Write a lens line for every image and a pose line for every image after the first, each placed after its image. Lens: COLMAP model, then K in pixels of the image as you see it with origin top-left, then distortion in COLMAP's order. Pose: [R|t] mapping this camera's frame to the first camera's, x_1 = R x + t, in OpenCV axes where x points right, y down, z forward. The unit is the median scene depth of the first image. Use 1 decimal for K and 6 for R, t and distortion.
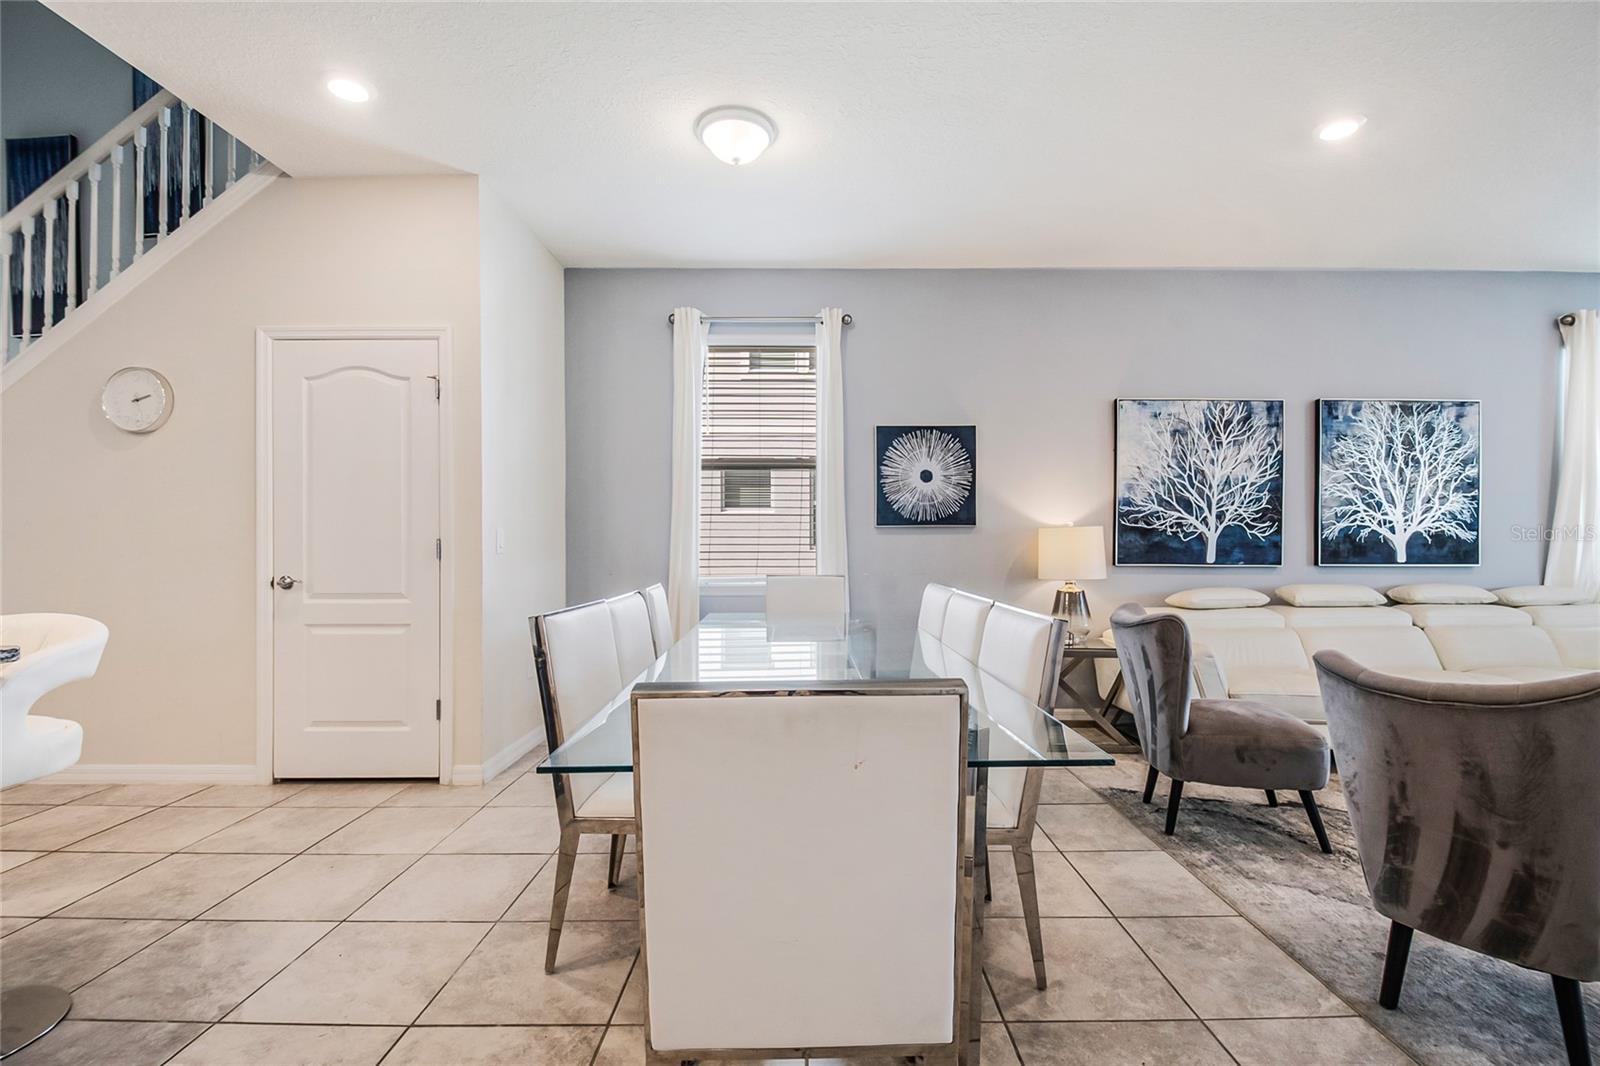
lens RADIAL K [[694.5, 0, 801.3], [0, 694.5, 546.9], [0, 0, 1]] dist [0.020074, -0.025254]
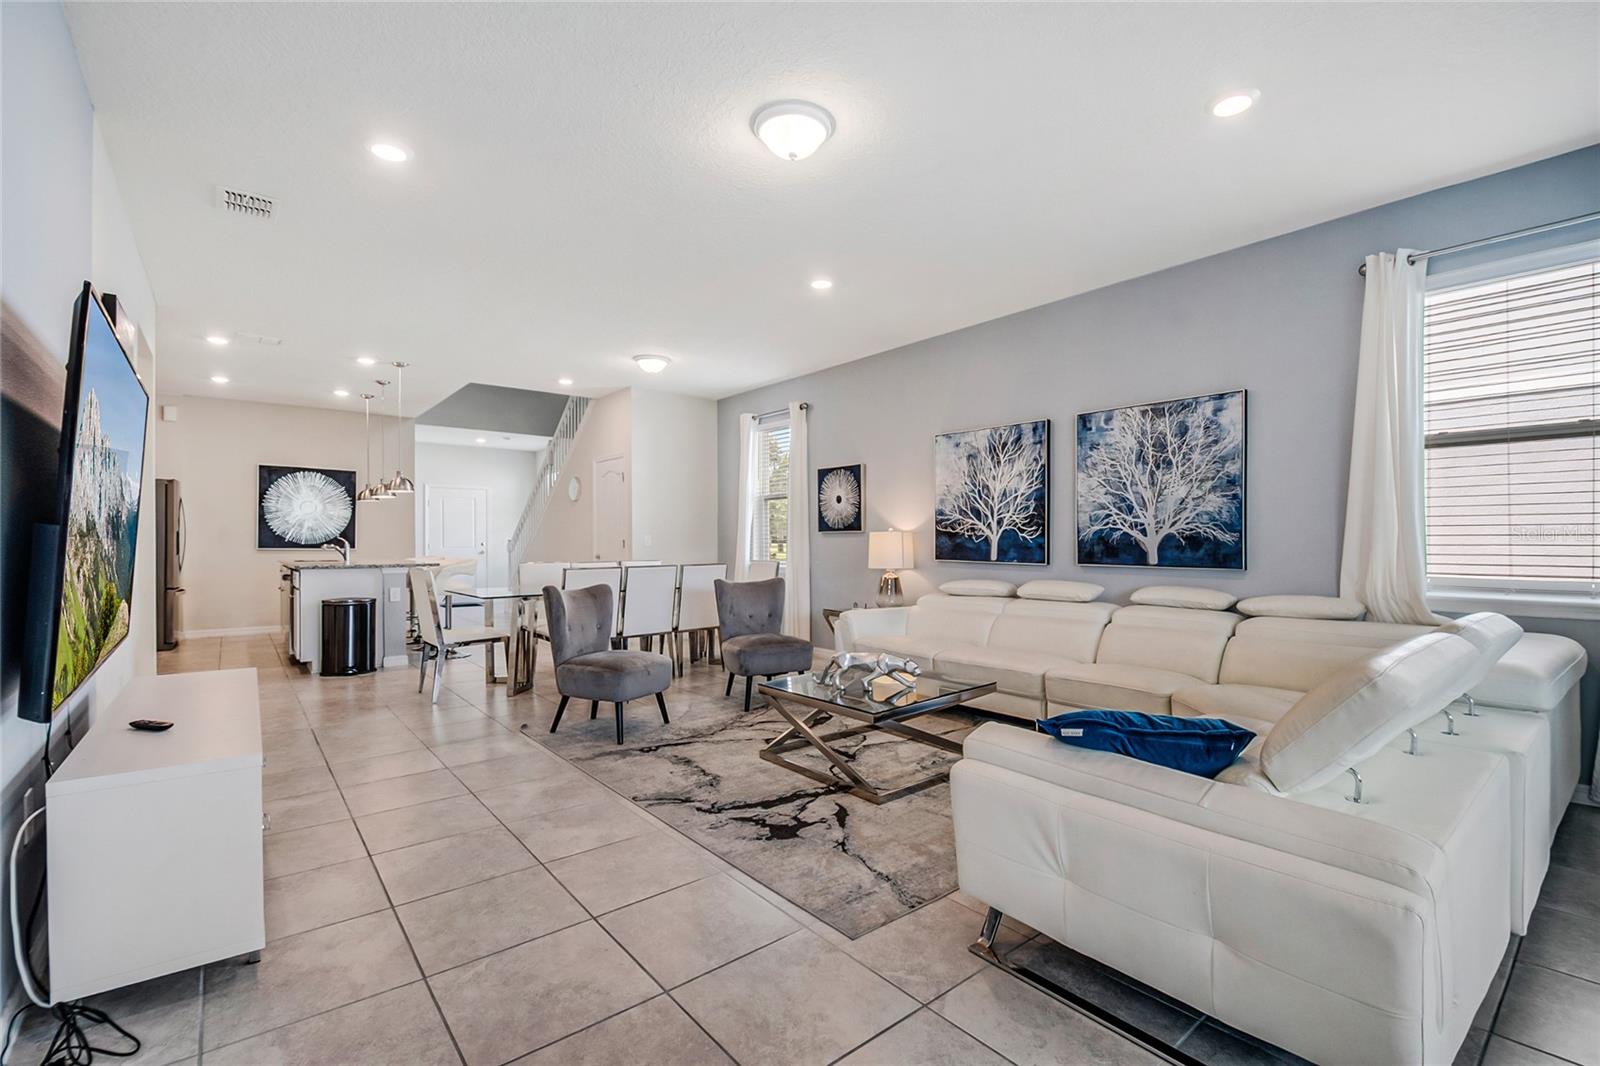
lens RADIAL K [[703.1, 0, 816.4], [0, 703.1, 540.3], [0, 0, 1]] dist [0.030911, -0.027704]
pose [[0.640035, 0.000975, -0.768345, 1.339807], [-0.013723, 0.999854, -0.010162, 0.004506], [0.768223, 0.017048, 0.639955, -0.028478]]
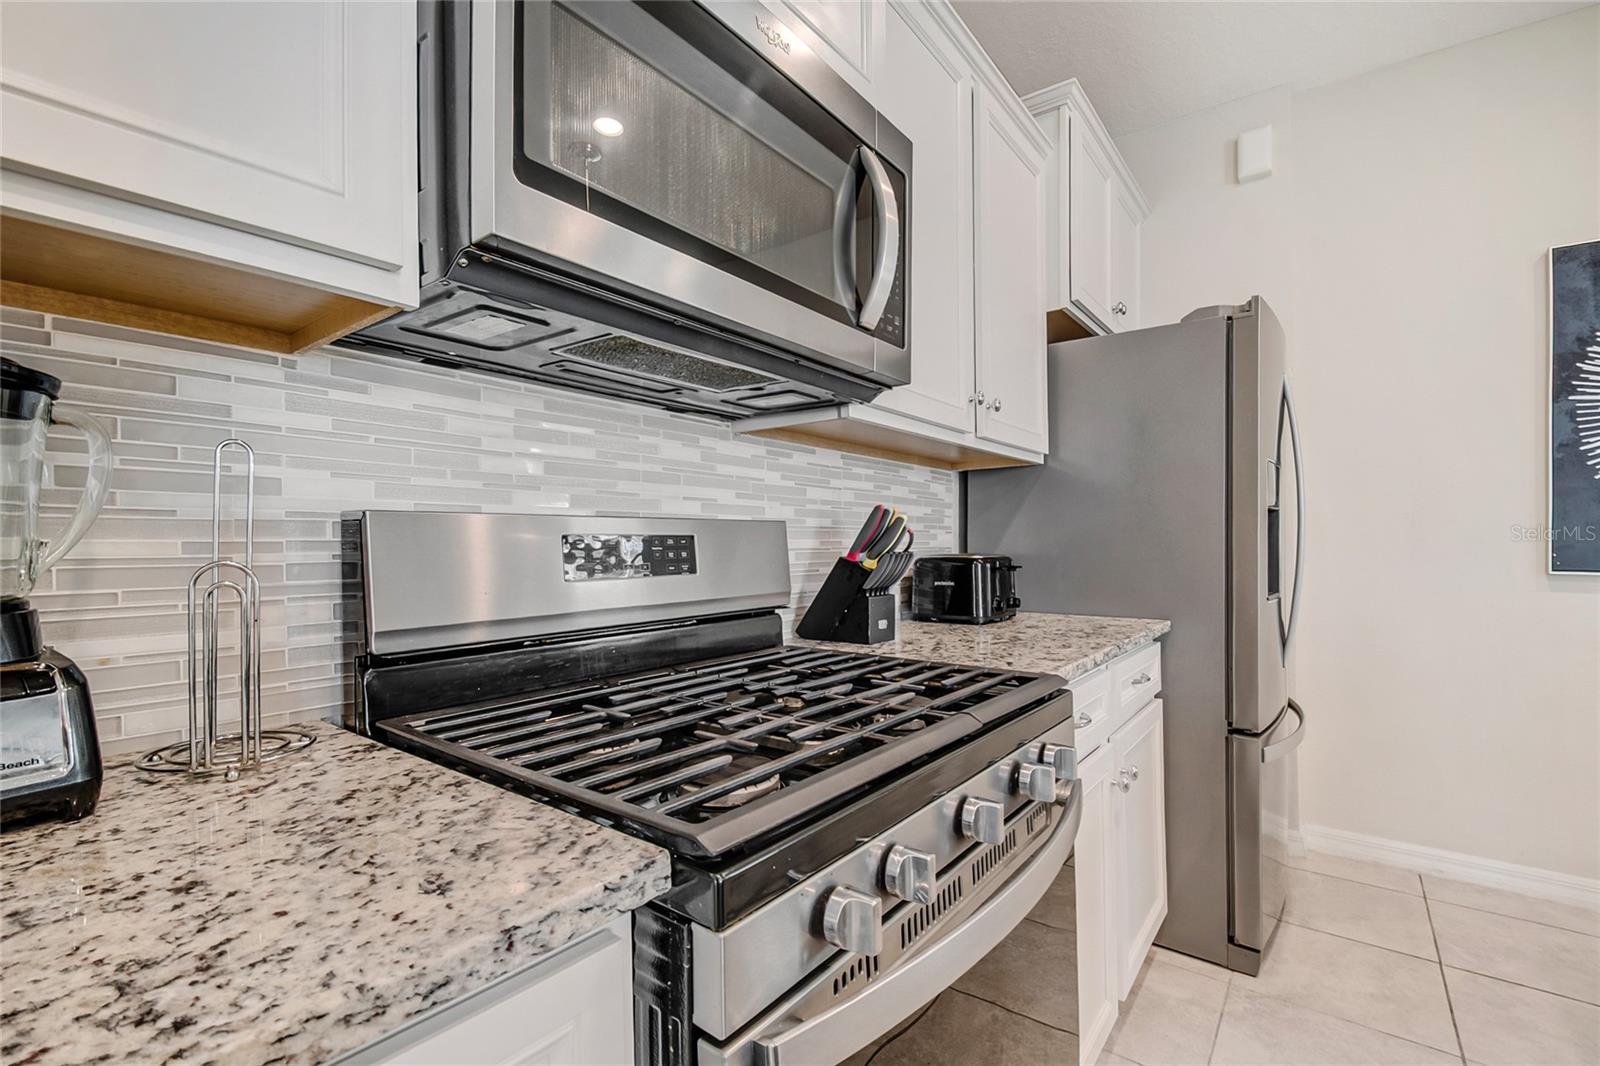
lens RADIAL K [[706.3, 0, 809.9], [0, 706.3, 533.0], [0, 0, 1]] dist [0.028753, -0.019559]
pose [[-0.603314, -0.006291, -0.797479, -0.477291], [-0.006180, 0.999976, -0.003213, 0.007372], [0.797480, 0.002990, -0.603338, -0.082628]]
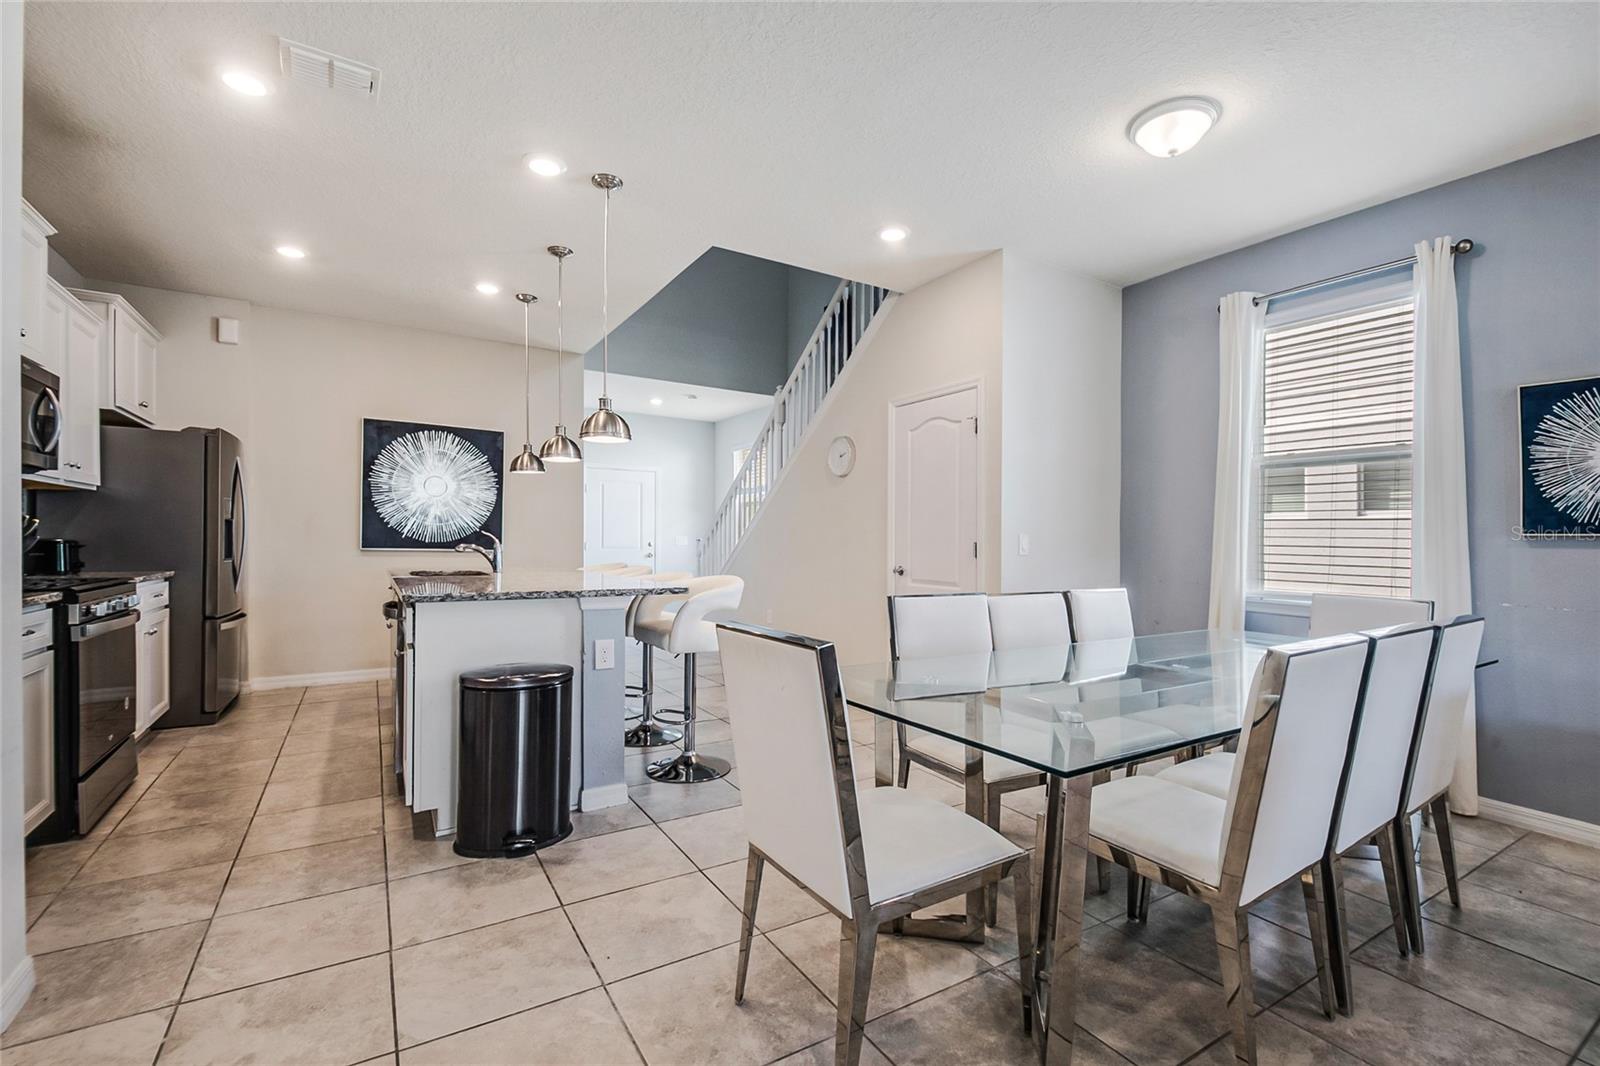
lens RADIAL K [[698.9, 0, 819.3], [0, 698.9, 548.0], [0, 0, 1]] dist [0.039840, -0.026591]
pose [[0.538629, 0.020159, -0.842302, 0.324631], [-0.027590, 0.999600, 0.006281, -0.001660], [0.842091, 0.019856, 0.538970, 0.049094]]
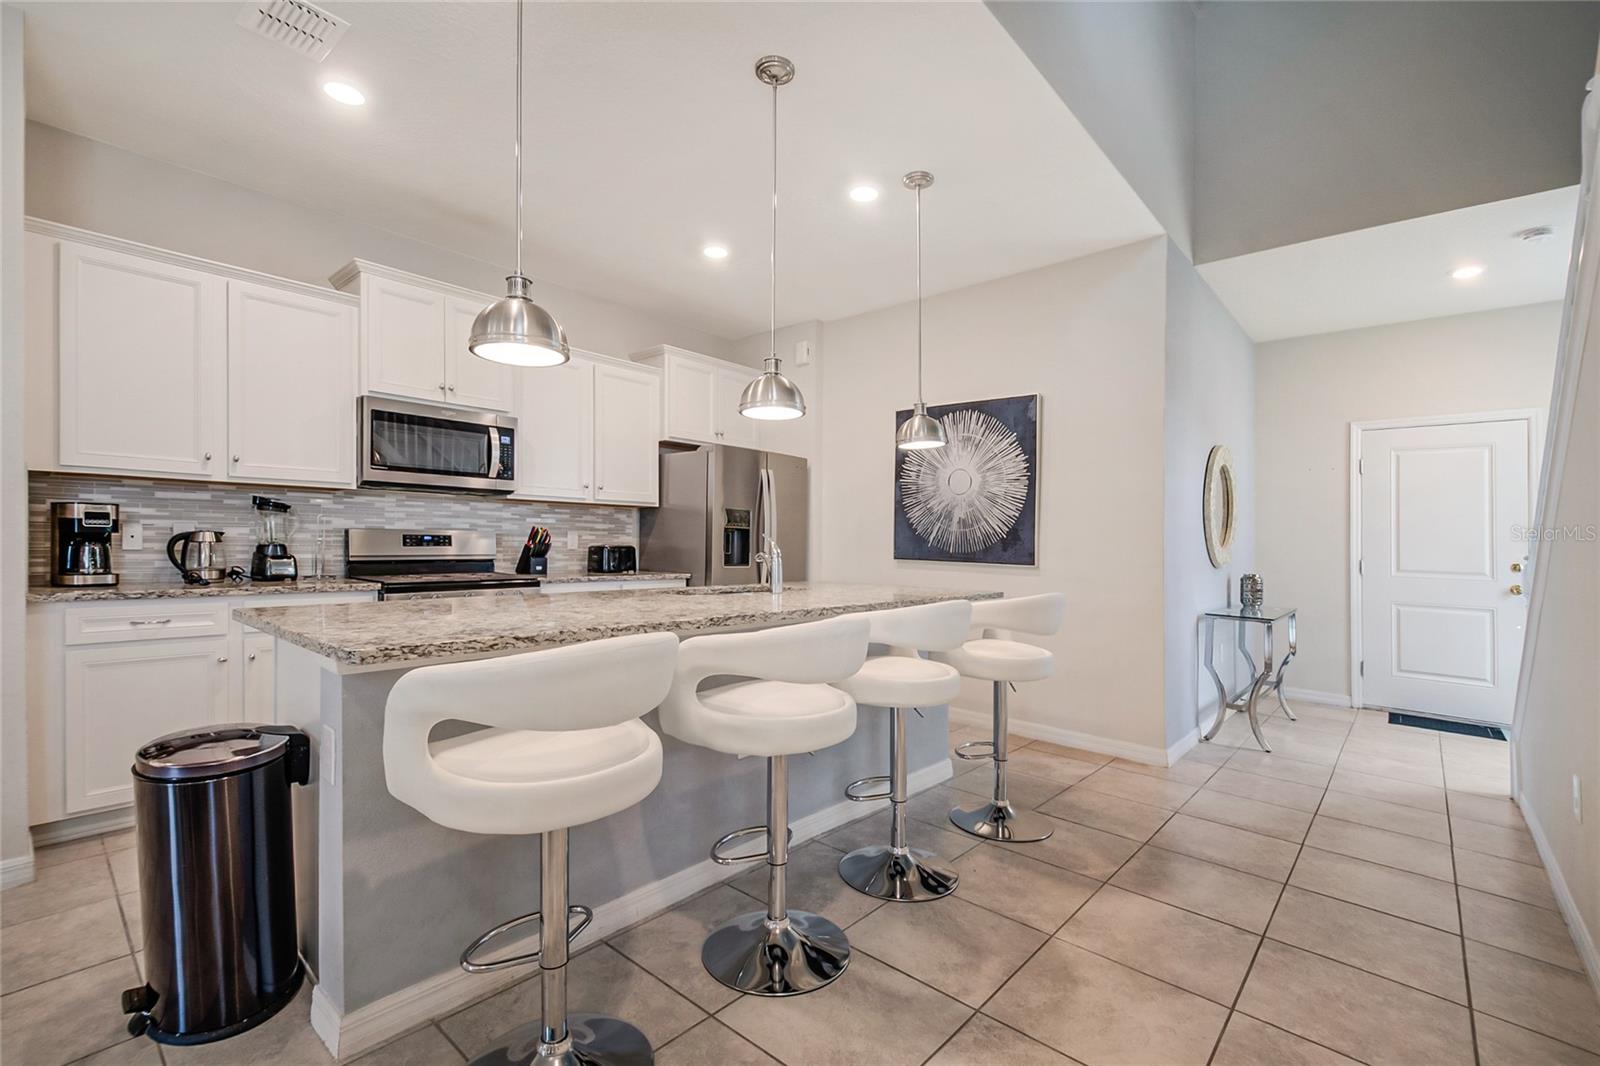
lens RADIAL K [[706.3, 0, 809.9], [0, 706.3, 533.0], [0, 0, 1]] dist [0.028753, -0.019559]
pose [[-0.658176, -0.018724, -0.752632, -0.274820], [-0.025895, 0.999662, -0.002225, -0.005818], [0.752419, 0.018025, -0.658438, 0.699485]]
